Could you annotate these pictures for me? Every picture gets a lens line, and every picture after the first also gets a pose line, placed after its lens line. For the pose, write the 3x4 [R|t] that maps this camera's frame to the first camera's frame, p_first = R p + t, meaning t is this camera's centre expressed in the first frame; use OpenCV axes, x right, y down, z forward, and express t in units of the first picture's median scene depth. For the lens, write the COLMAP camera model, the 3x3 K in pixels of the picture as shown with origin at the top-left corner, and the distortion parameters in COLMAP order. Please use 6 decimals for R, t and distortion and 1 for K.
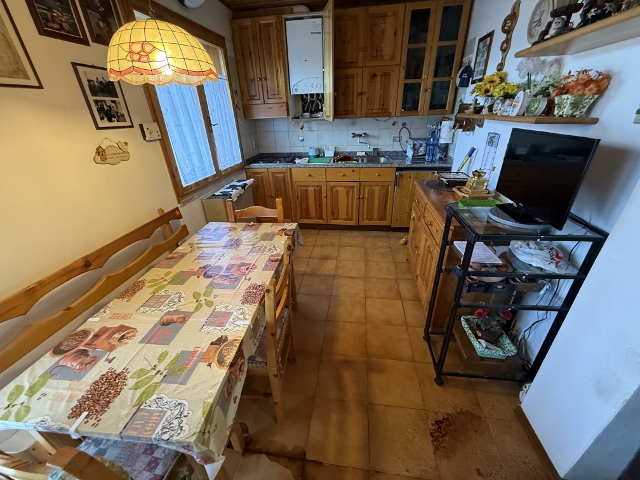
lens RADIAL K [[256.1, 0, 318.1], [0, 256.1, 240.0], [0, 0, 1]] dist [-0.000214, 0.000217]
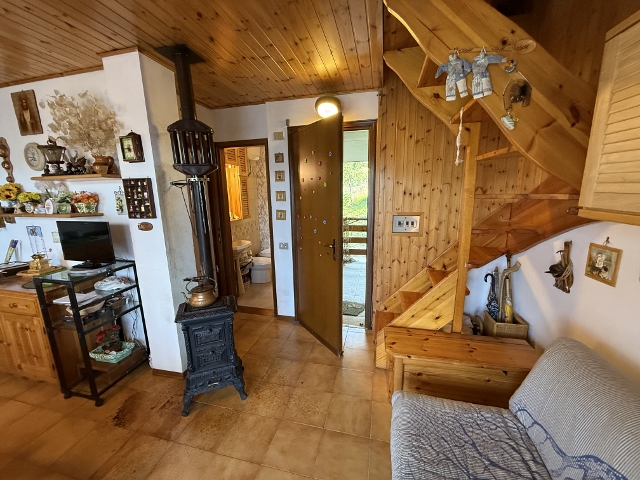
lens RADIAL K [[256.1, 0, 318.1], [0, 256.1, 240.0], [0, 0, 1]] dist [-0.000214, 0.000217]
pose [[0.095670, -0.154018, 0.983425, -0.399677], [0.462144, 0.881898, 0.093159, 0.161509], [-0.881629, 0.445572, 0.155550, -0.375611]]
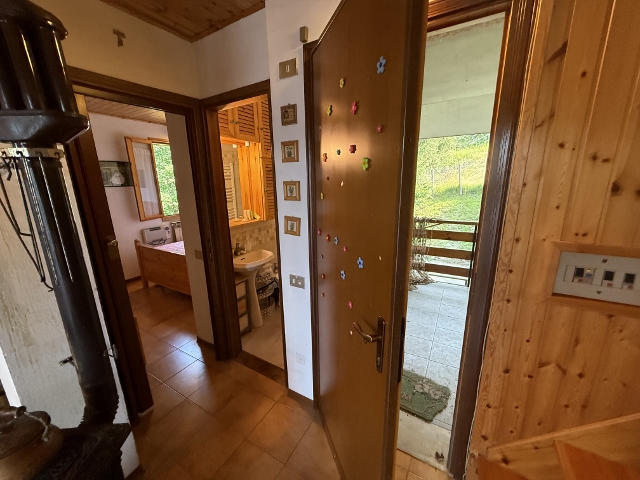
lens RADIAL K [[256.1, 0, 318.1], [0, 256.1, 240.0], [0, 0, 1]] dist [-0.000214, 0.000217]
pose [[0.370010, -0.184373, 0.910549, 0.302907], [0.423250, 0.905940, 0.011448, 0.139004], [-0.827014, 0.381154, 0.413243, -0.396809]]
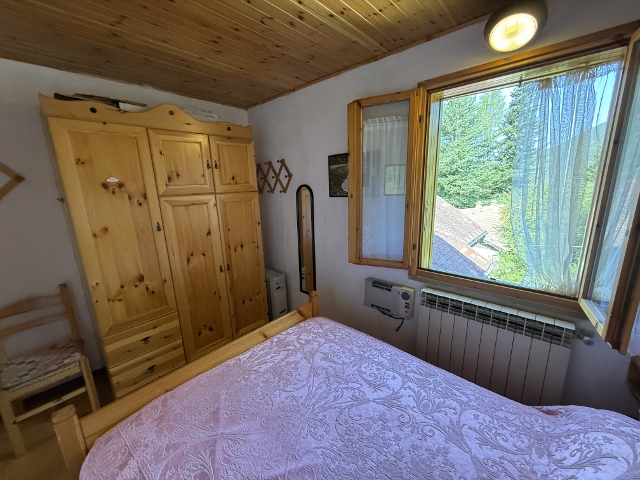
lens RADIAL K [[256.1, 0, 318.1], [0, 256.1, 240.0], [0, 0, 1]] dist [-0.000214, 0.000217]
pose [[0.827627, 0.138982, -0.543799, 1.997041], [-0.260944, 0.953062, -0.153560, -0.417274], [0.496932, 0.268992, 0.825047, 0.489505]]
